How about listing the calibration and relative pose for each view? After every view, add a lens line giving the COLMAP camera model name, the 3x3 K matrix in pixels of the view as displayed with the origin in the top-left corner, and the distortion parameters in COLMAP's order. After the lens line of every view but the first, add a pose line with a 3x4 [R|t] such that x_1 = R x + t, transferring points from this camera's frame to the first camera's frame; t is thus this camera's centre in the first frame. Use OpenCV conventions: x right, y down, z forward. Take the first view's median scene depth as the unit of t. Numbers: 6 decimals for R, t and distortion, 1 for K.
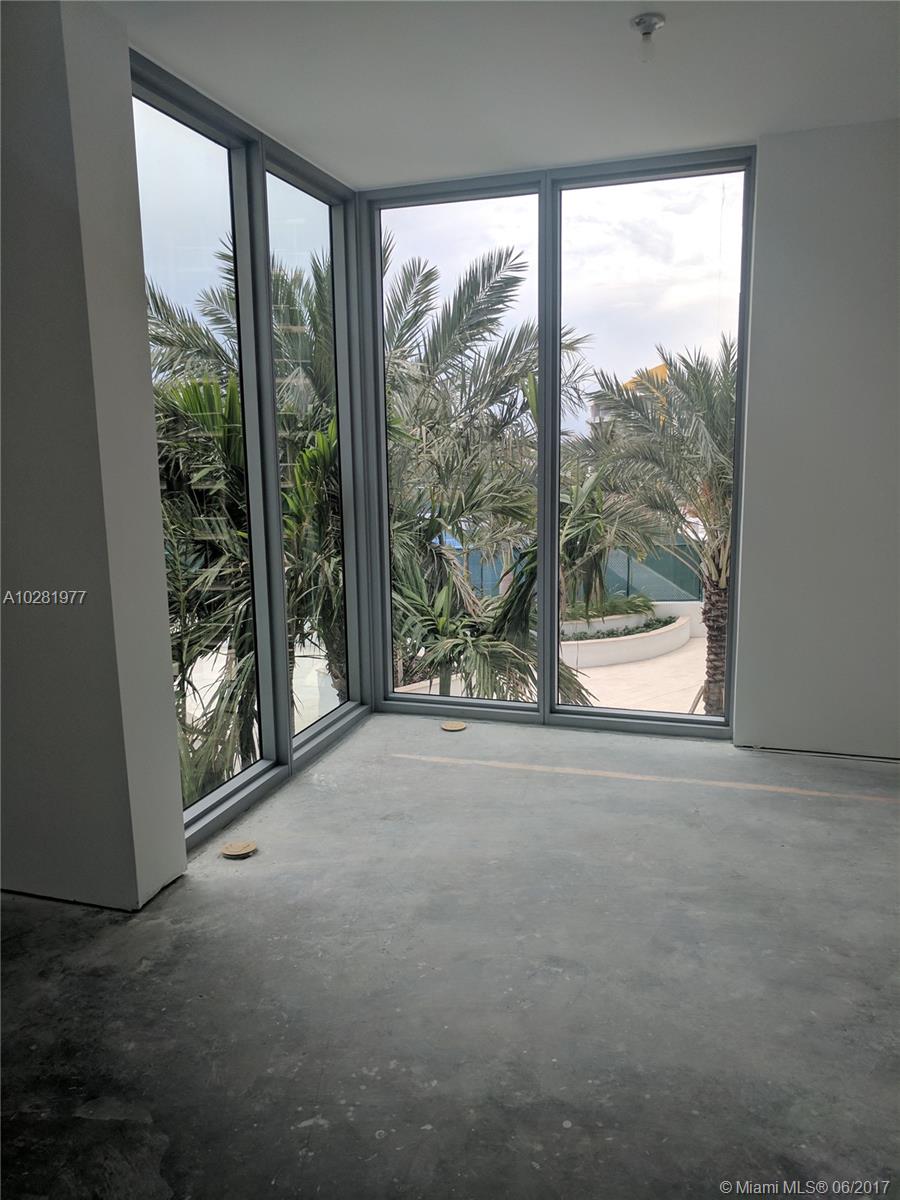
lens RADIAL K [[919.9, 0, 446.7], [0, 919.9, 596.3], [0, 0, 1]] dist [0.002055, 0.014694]
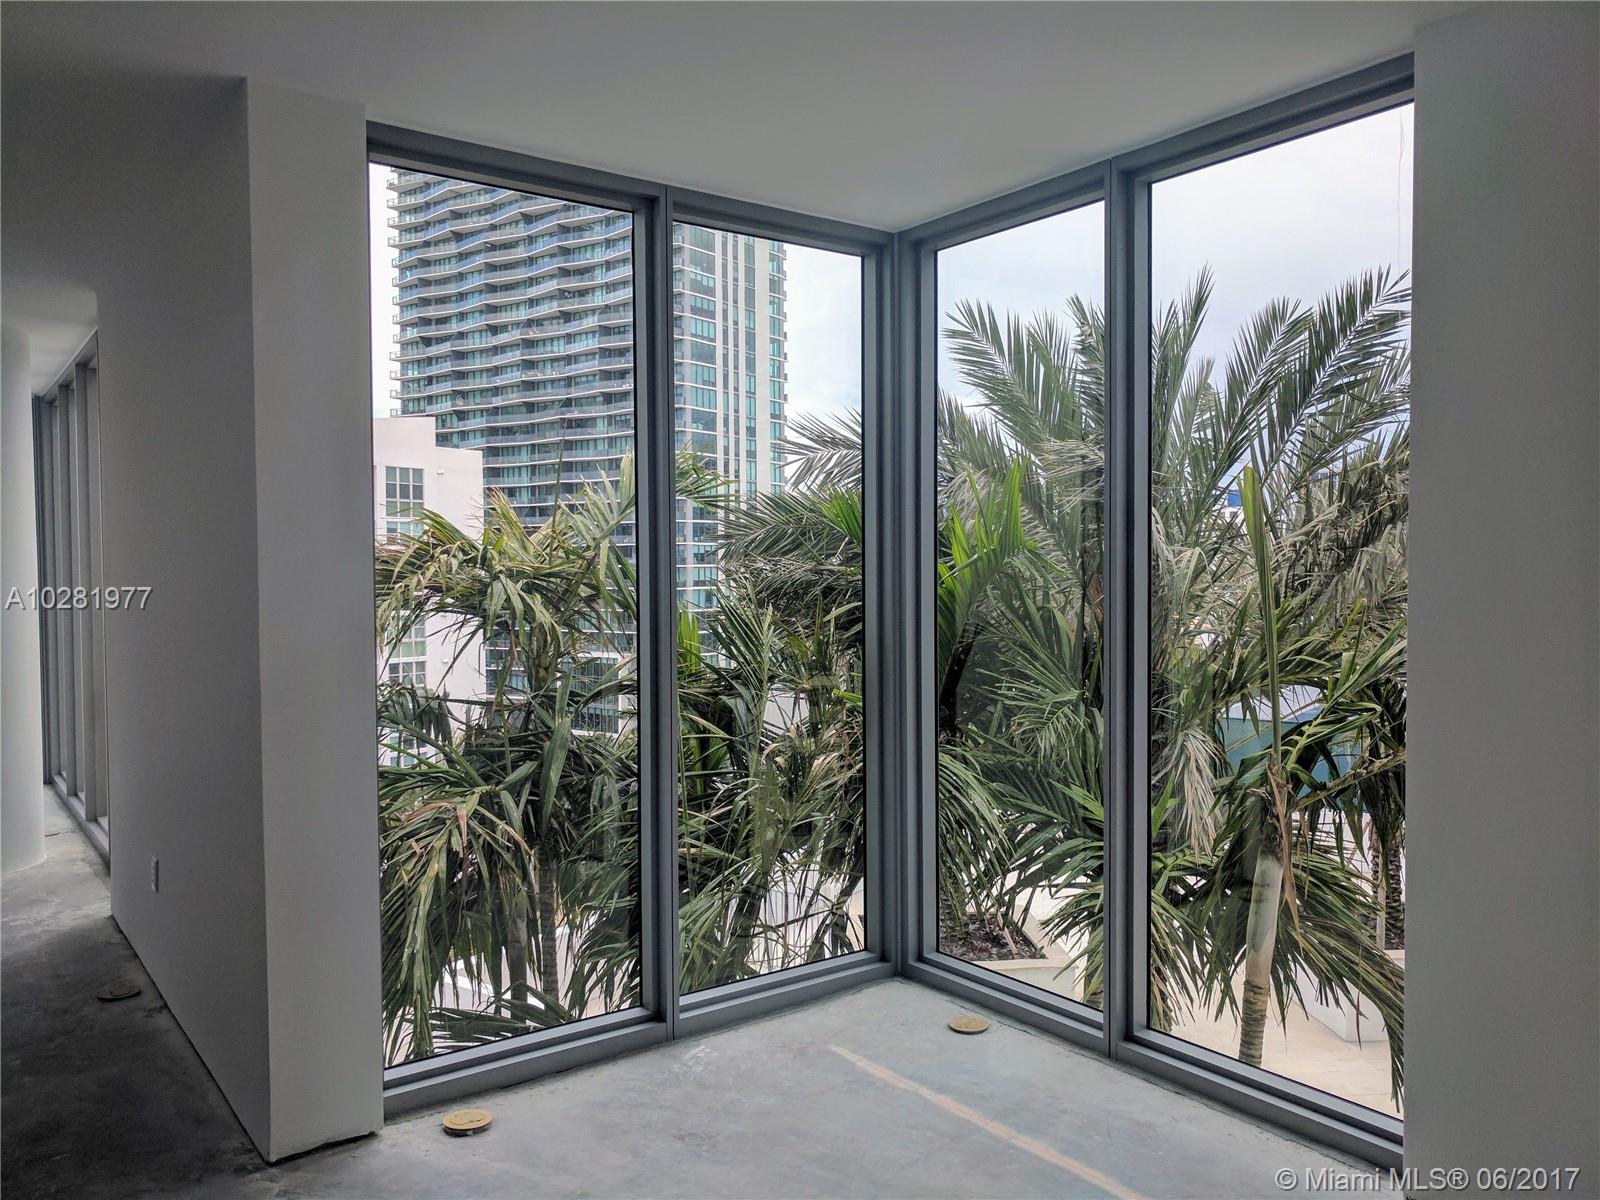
lens RADIAL K [[1226.5, 0, 814.0], [0, 1226.5, 612.5], [0, 0, 1]] dist [0.002055, 0.014694]
pose [[0.811551, 0.038492, -0.583012, 0.445416], [-0.108879, 0.990313, -0.086176, -0.060342], [0.574047, 0.133414, 0.807880, 0.244683]]
